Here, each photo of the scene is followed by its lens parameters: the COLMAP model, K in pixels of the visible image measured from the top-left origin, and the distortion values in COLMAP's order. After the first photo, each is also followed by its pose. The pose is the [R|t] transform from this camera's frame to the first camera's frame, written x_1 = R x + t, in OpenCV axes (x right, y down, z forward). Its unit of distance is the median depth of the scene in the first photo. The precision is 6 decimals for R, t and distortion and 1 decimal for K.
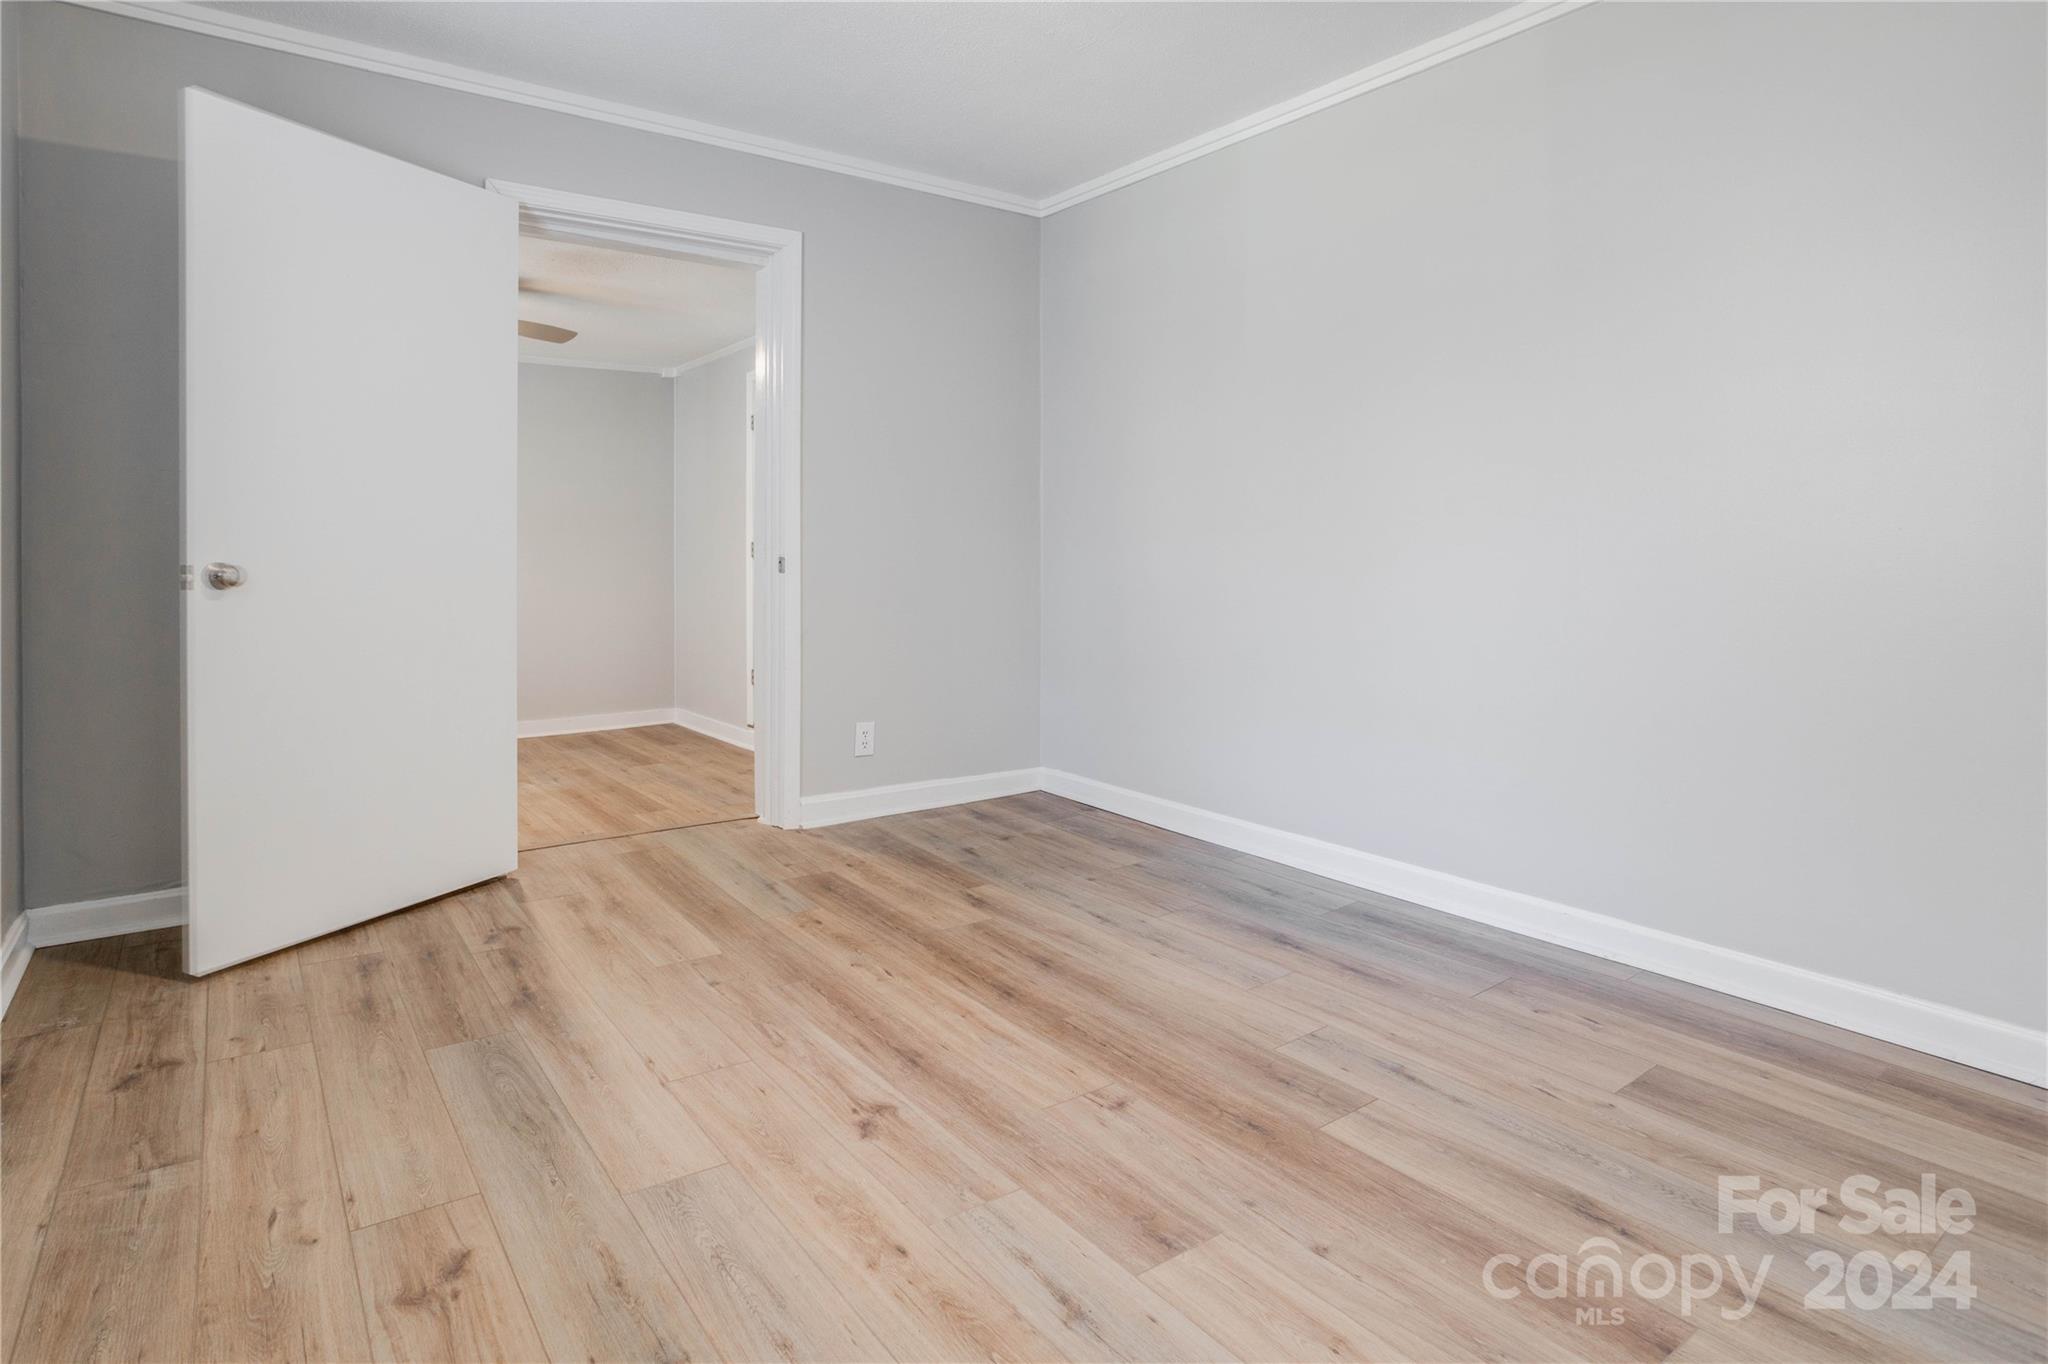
lens RADIAL K [[1093.6, 0, 1024.0], [0, 1093.6, 682.0], [0, 0, 1]] dist [-0.002177, -0.000032]
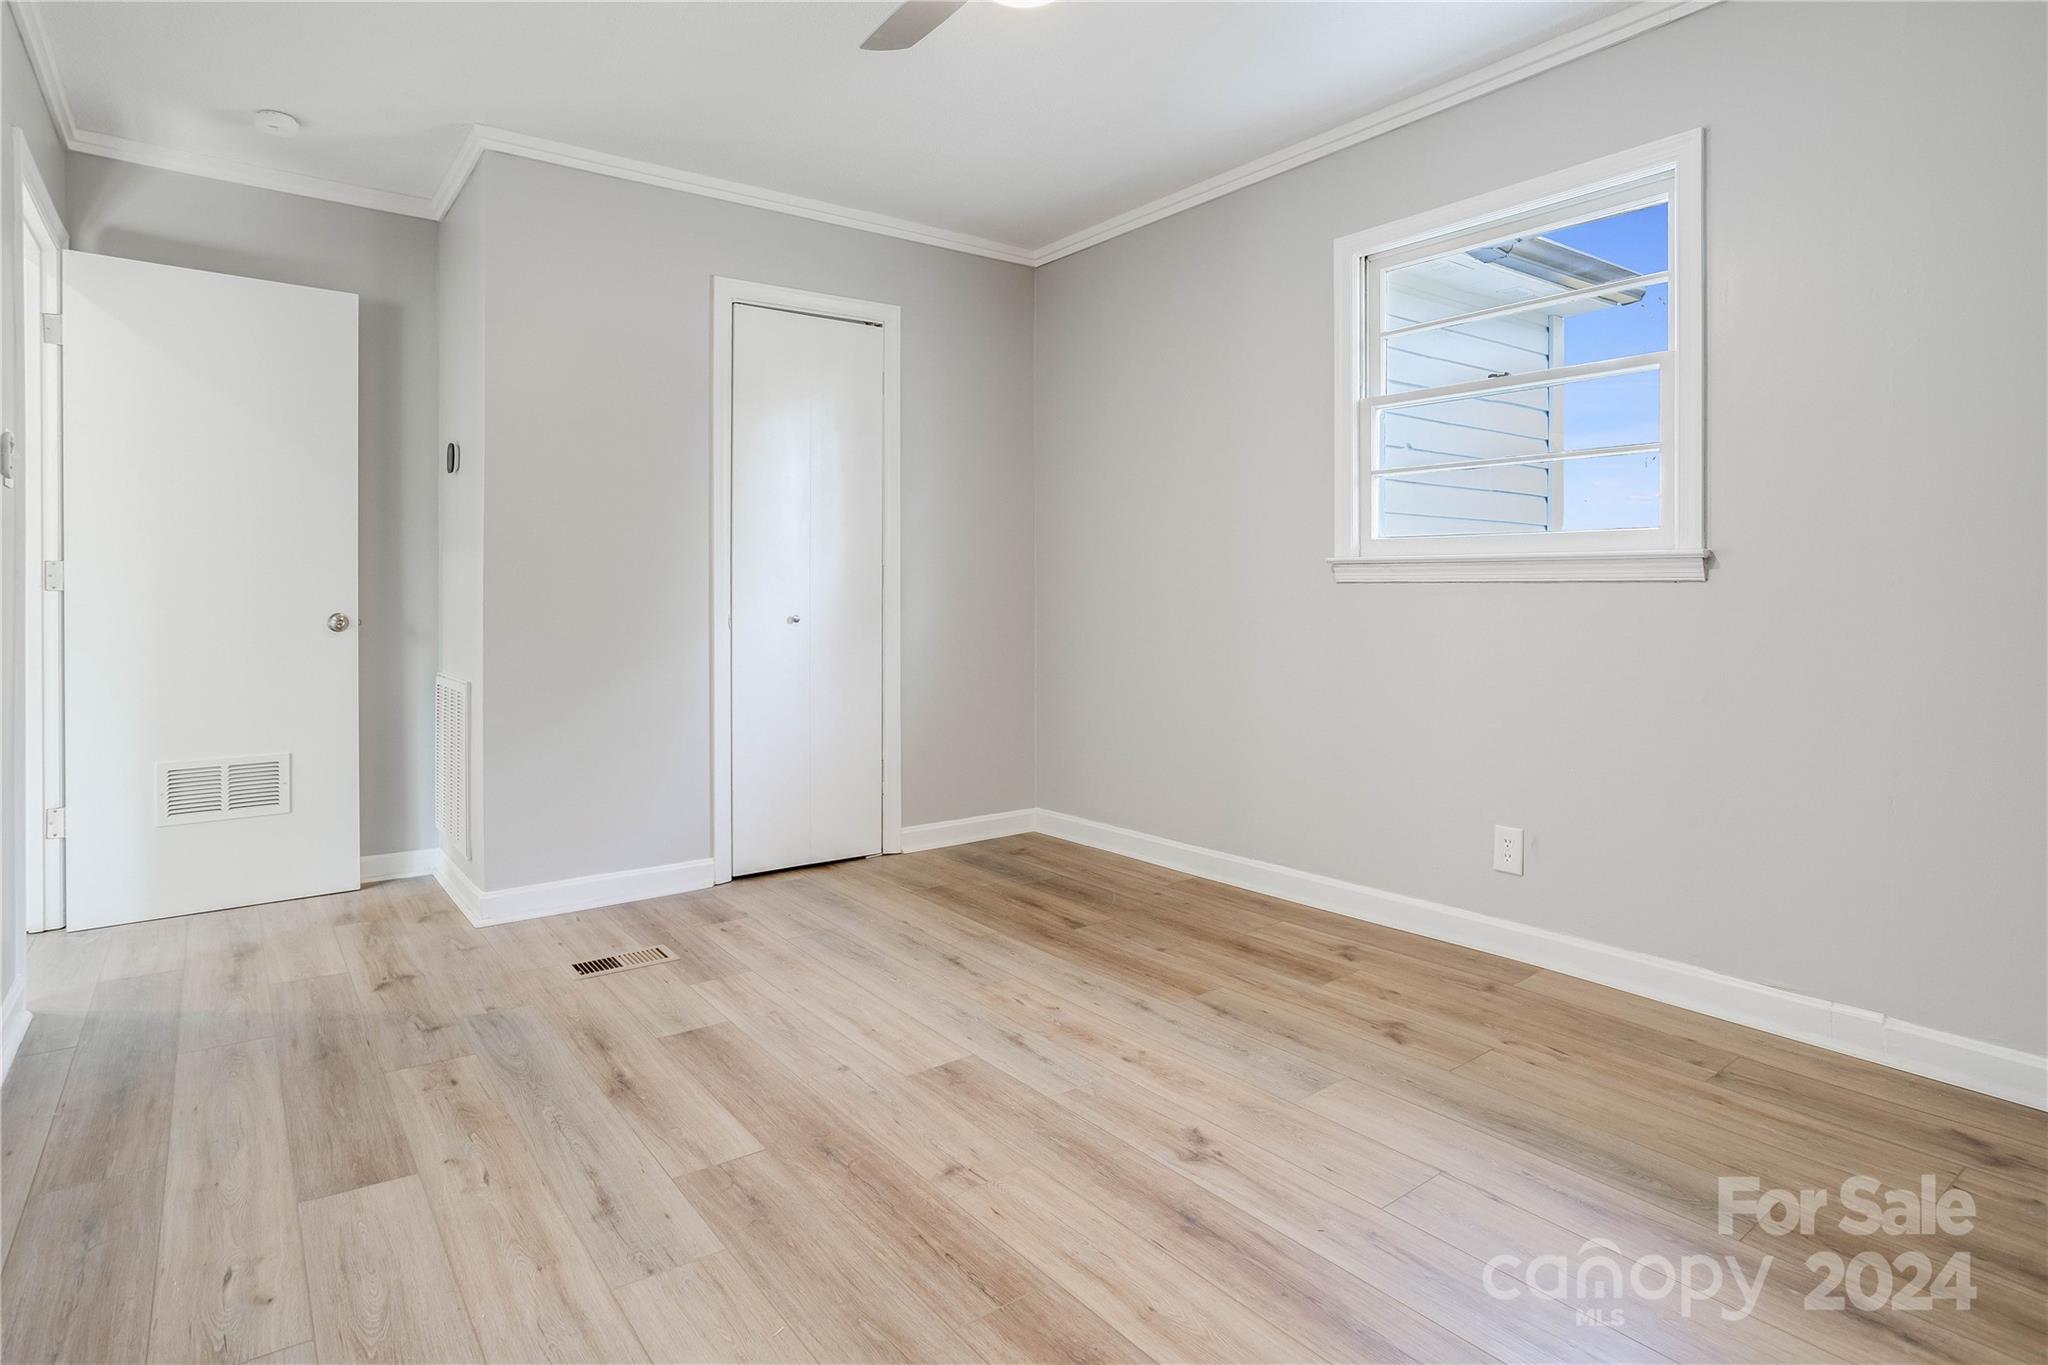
lens RADIAL K [[1093.6, 0, 1024.0], [0, 1093.6, 682.5], [0, 0, 1]] dist [-0.002177, -0.000032]
pose [[-0.999990, -0.001888, -0.004083, 0.029355], [-0.002665, 0.979887, 0.199537, -0.233360], [0.003624, 0.199546, -0.979882, 1.928629]]
